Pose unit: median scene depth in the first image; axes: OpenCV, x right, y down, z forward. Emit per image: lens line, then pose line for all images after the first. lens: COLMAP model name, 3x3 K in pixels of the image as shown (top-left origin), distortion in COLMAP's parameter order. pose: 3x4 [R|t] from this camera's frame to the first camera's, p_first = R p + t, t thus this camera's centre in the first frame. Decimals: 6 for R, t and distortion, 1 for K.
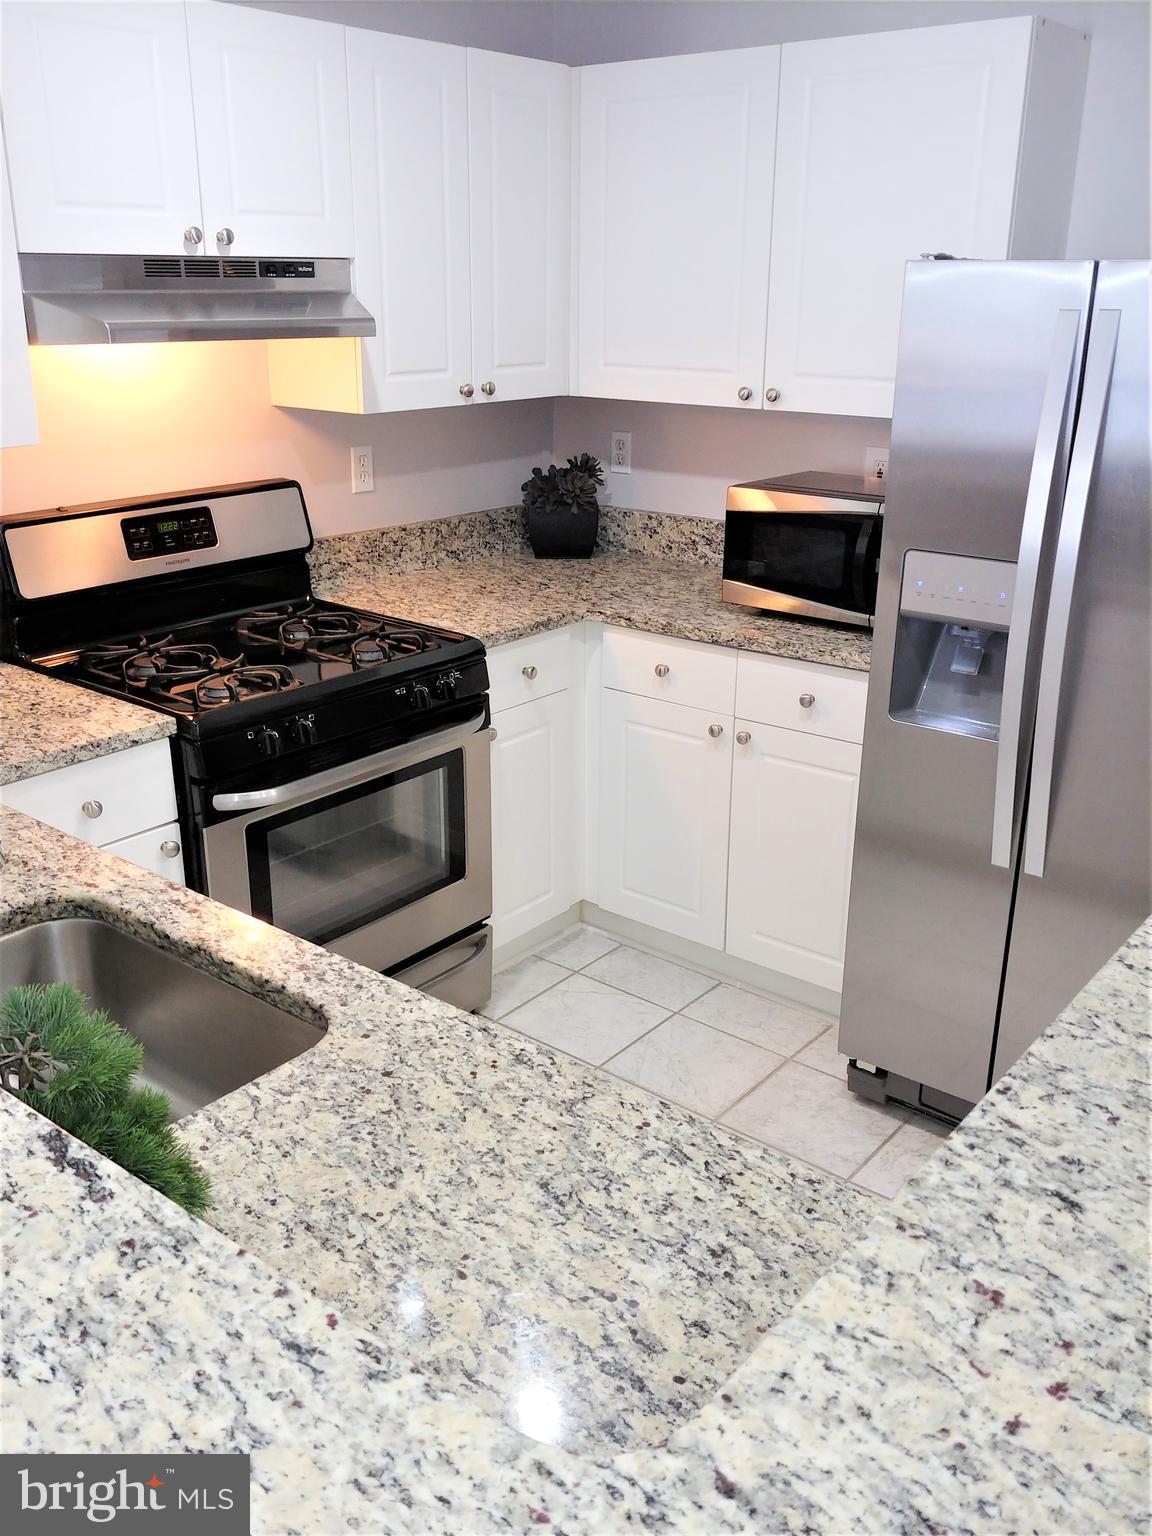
lens RADIAL K [[1365.0, 0, 558.0], [0, 1365.0, 765.7], [0, 0, 1]] dist [0.088970, -0.185823]
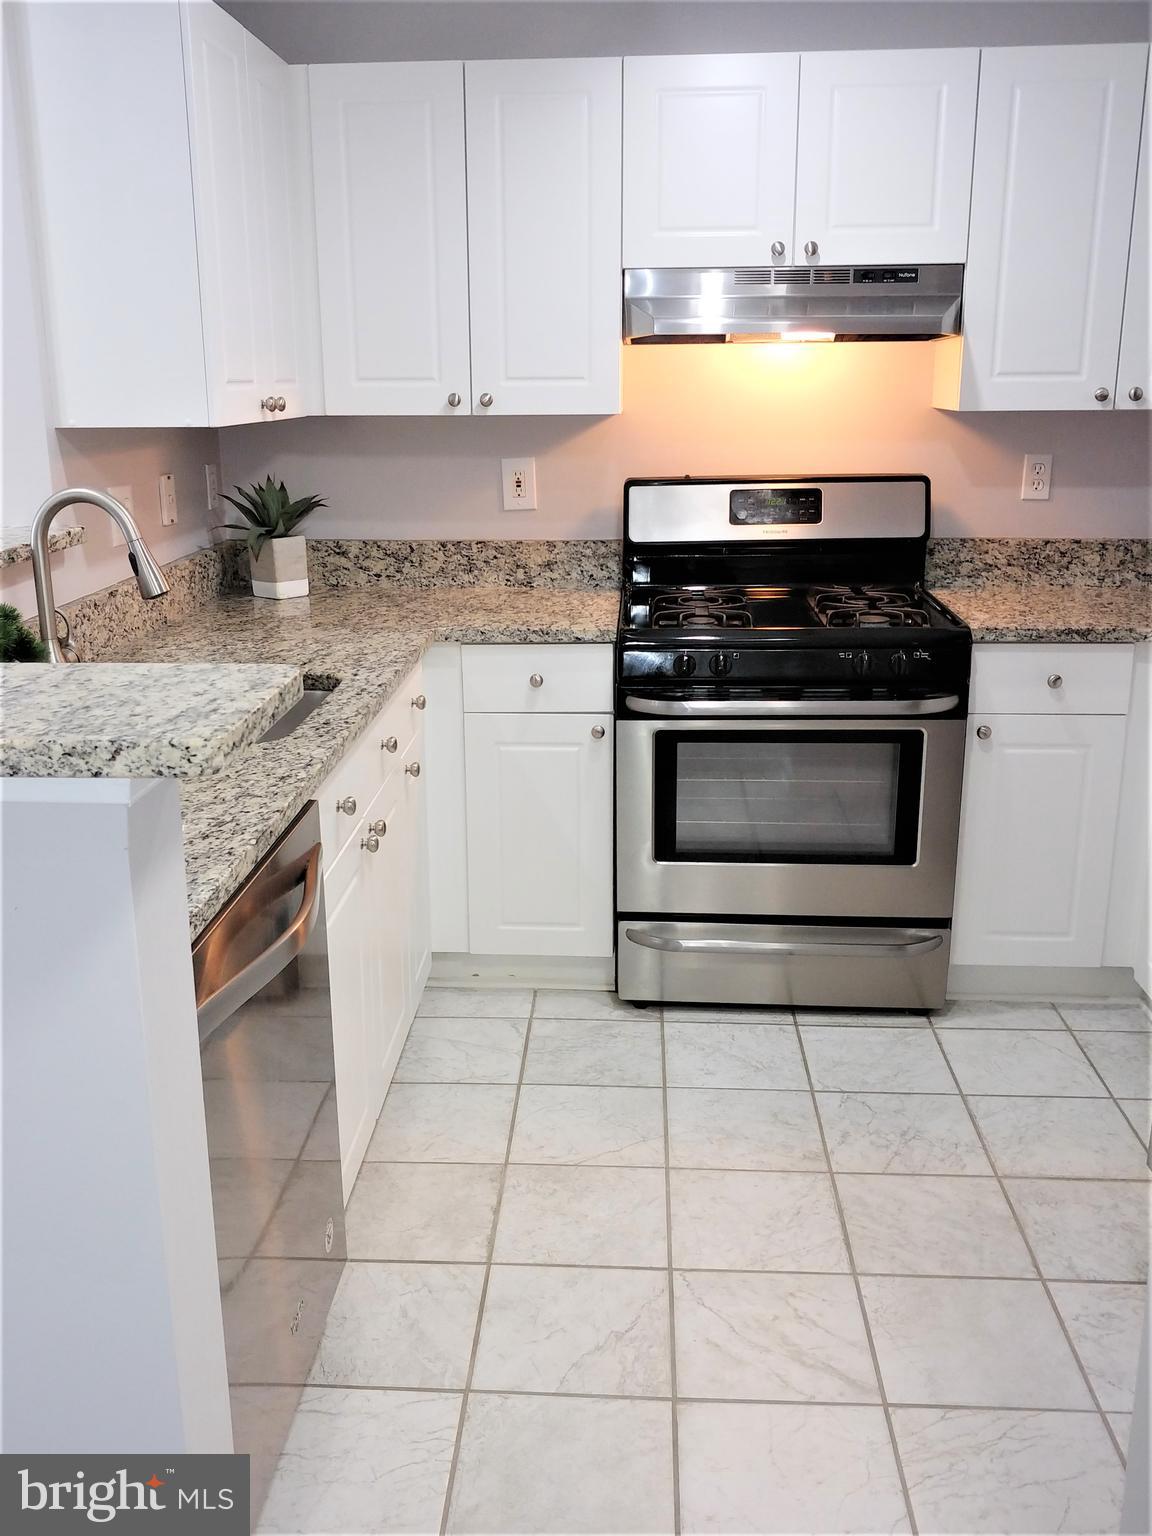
lens RADIAL K [[1396.2, 0, 575.9], [0, 1396.2, 788.6], [0, 0, 1]] dist [0.080518, -0.207341]
pose [[0.591882, 0.222032, -0.774840, 0.560226], [-0.261868, 0.962133, 0.075667, 0.016561], [0.762300, 0.158120, 0.627612, 0.142616]]
